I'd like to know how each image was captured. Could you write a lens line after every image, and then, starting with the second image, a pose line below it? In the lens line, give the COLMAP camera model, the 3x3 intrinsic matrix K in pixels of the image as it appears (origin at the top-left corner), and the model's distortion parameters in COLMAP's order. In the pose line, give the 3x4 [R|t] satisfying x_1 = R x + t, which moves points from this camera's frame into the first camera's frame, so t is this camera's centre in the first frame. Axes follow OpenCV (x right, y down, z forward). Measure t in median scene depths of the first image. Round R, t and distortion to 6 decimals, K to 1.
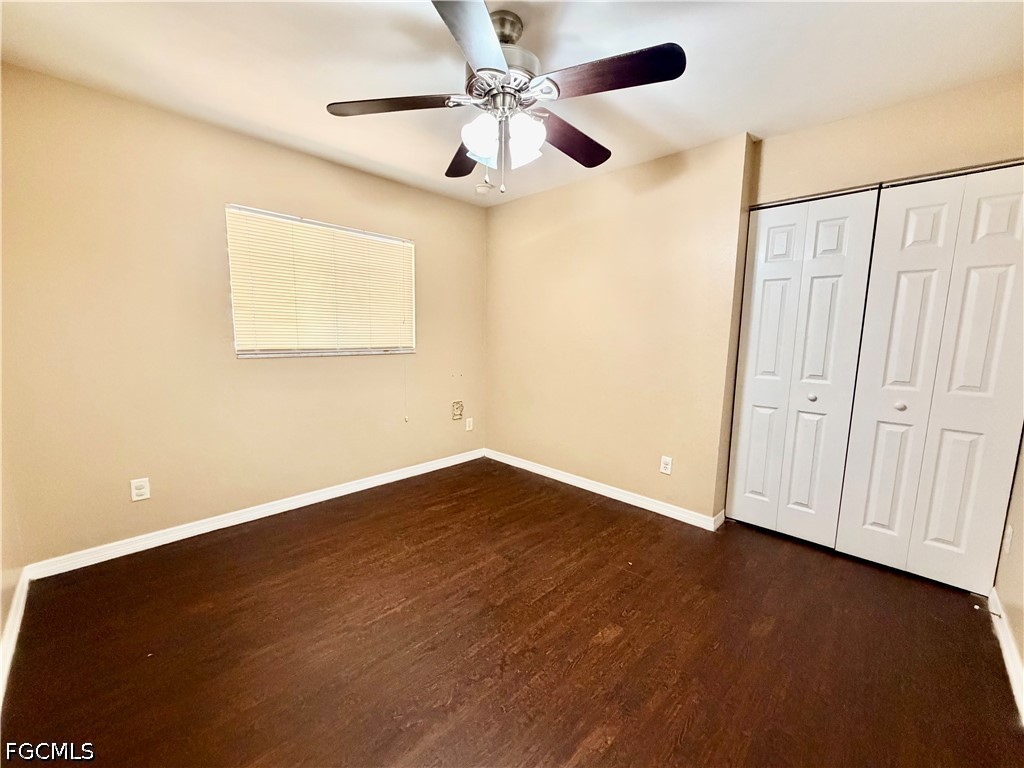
lens RADIAL K [[408.8, 0, 510.4], [0, 408.8, 386.0], [0, 0, 1]] dist [0.000142, -0.000040]
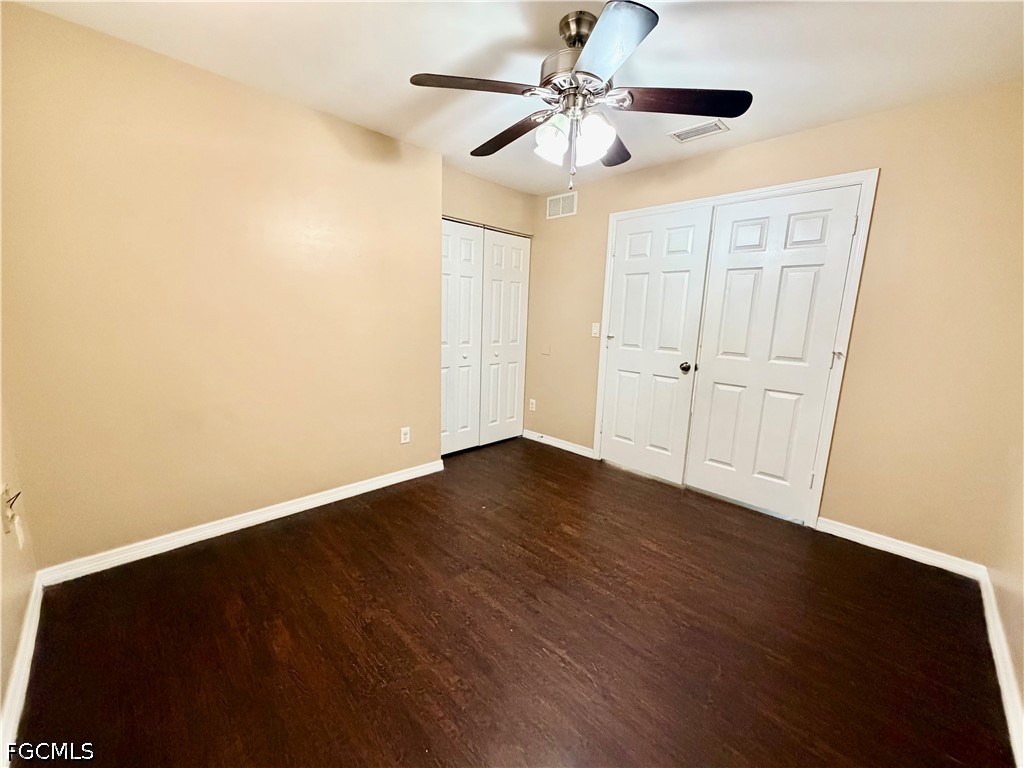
lens RADIAL K [[408.8, 0, 510.4], [0, 408.8, 386.0], [0, 0, 1]] dist [0.000142, -0.000040]
pose [[0.013242, -0.189756, 0.981742, -0.865147], [0.093962, 0.977720, 0.187711, -0.148259], [-0.995488, 0.089761, 0.030776, 0.878578]]
